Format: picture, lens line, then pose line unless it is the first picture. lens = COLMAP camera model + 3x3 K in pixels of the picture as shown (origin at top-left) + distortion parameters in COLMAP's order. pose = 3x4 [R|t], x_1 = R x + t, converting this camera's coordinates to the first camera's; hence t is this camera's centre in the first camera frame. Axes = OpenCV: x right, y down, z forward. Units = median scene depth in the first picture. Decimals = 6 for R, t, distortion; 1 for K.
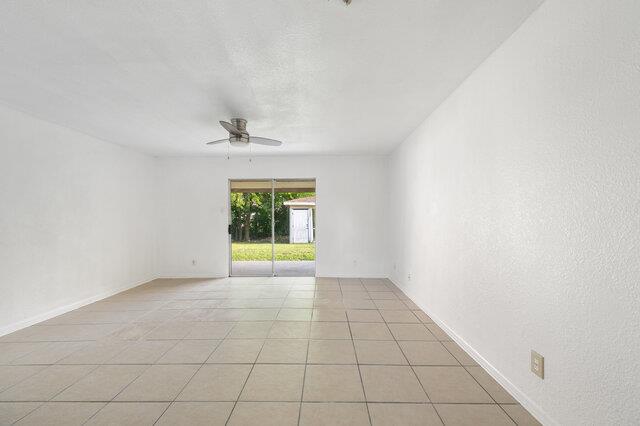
lens RADIAL K [[254.6, 0, 322.0], [0, 254.6, 220.9], [0, 0, 1]] dist [-0.002080, -0.000075]
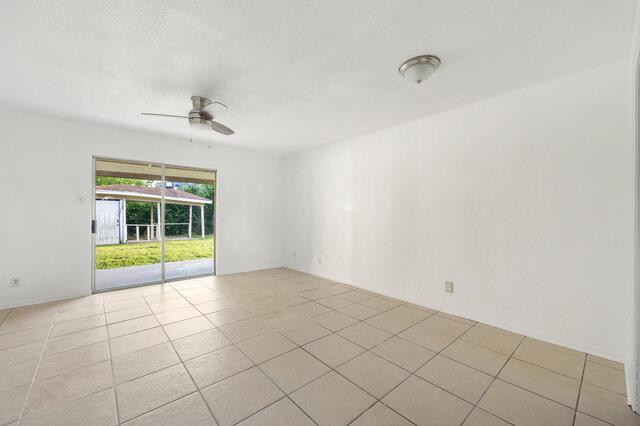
lens RADIAL K [[254.6, 0, 318.4], [0, 254.6, 213.6], [0, 0, 1]] dist [-0.002080, -0.000075]
pose [[0.743042, 0.010606, 0.669160, -0.399422], [-0.004251, 0.999929, -0.011128, 0.002185], [-0.669231, 0.005424, 0.743035, 0.057891]]
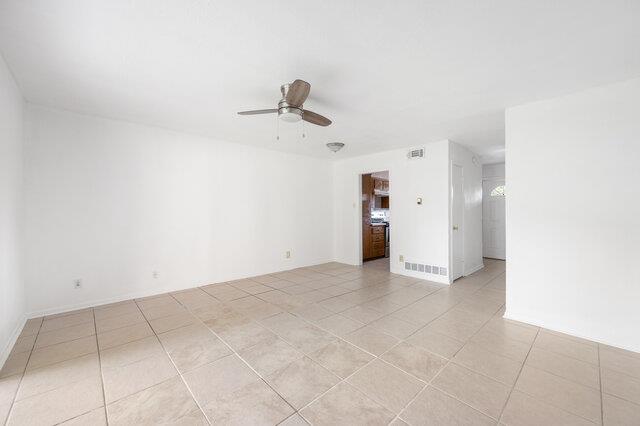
lens RADIAL K [[254.6, 0, 318.5], [0, 254.6, 209.1], [0, 0, 1]] dist [-0.002080, -0.000075]
pose [[-0.688700, 0.011507, 0.724955, -0.620459], [0.008040, 0.999934, -0.008234, -0.010689], [-0.725002, 0.000158, -0.688747, 0.967162]]
